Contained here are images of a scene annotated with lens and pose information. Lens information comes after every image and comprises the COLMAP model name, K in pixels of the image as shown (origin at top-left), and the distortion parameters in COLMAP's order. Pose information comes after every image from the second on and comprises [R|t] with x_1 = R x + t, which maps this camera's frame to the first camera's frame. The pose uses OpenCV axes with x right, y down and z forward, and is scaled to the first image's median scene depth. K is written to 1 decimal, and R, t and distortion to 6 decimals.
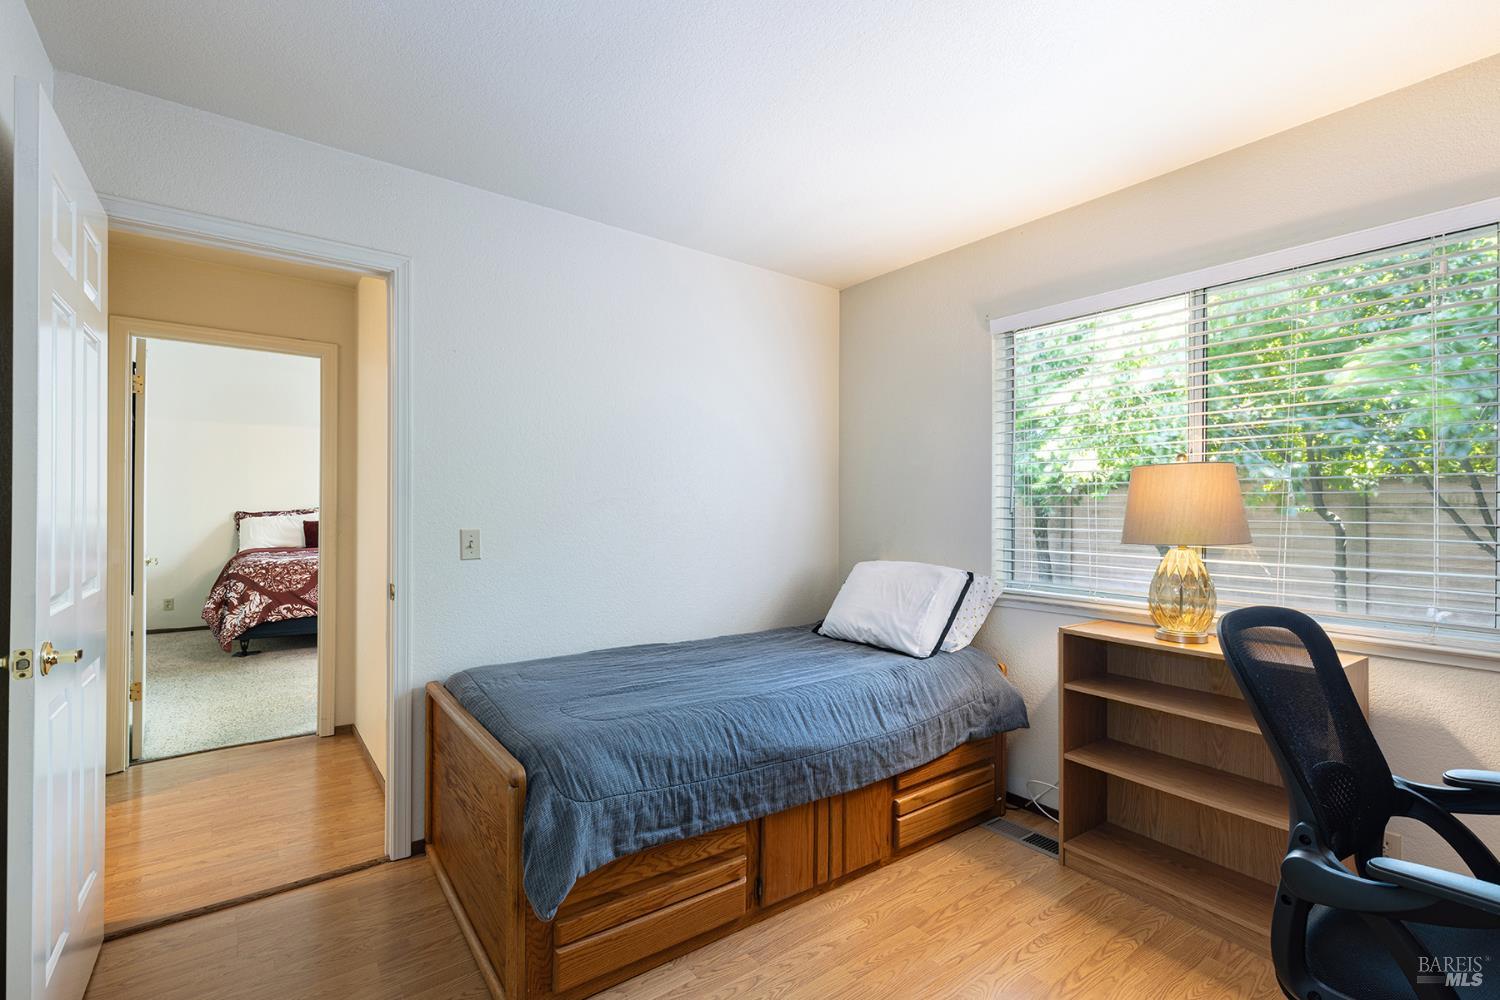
lens RADIAL K [[673.4, 0, 753.9], [0, 673.4, 506.1], [0, 0, 1]] dist [0.008879, -0.000729]
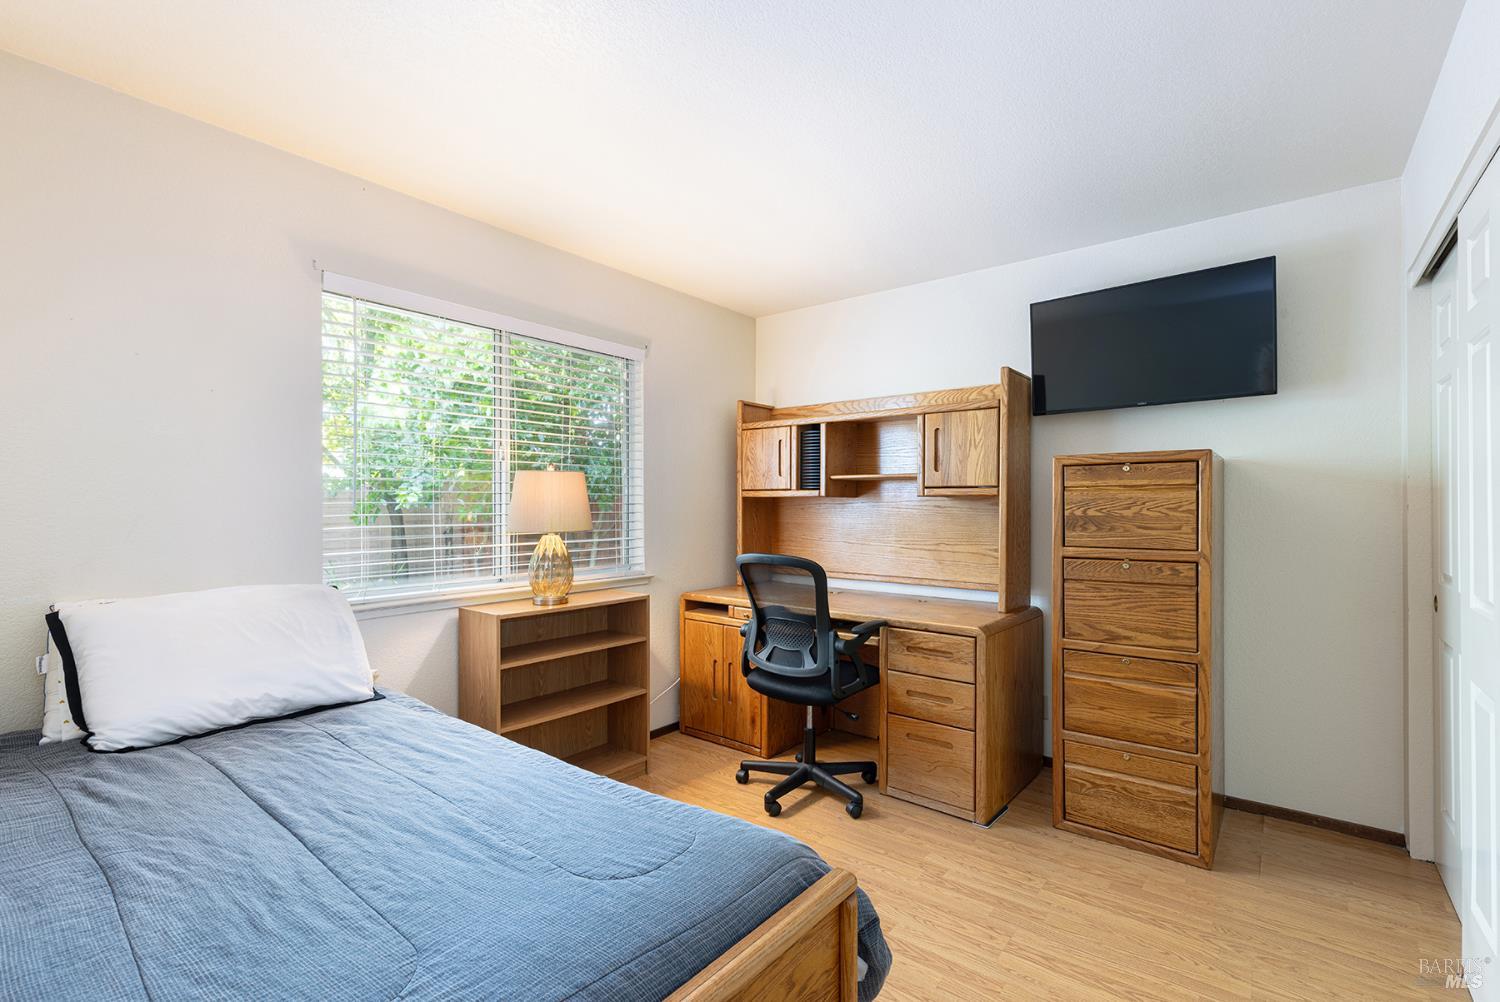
lens RADIAL K [[673.4, 0, 752.4], [0, 673.4, 501.5], [0, 0, 1]] dist [0.008879, -0.000729]
pose [[-0.252864, -0.001289, 0.967501, -0.641558], [-0.005495, 0.999985, -0.000103, -0.003683], [-0.967486, -0.005342, -0.252867, 0.811572]]
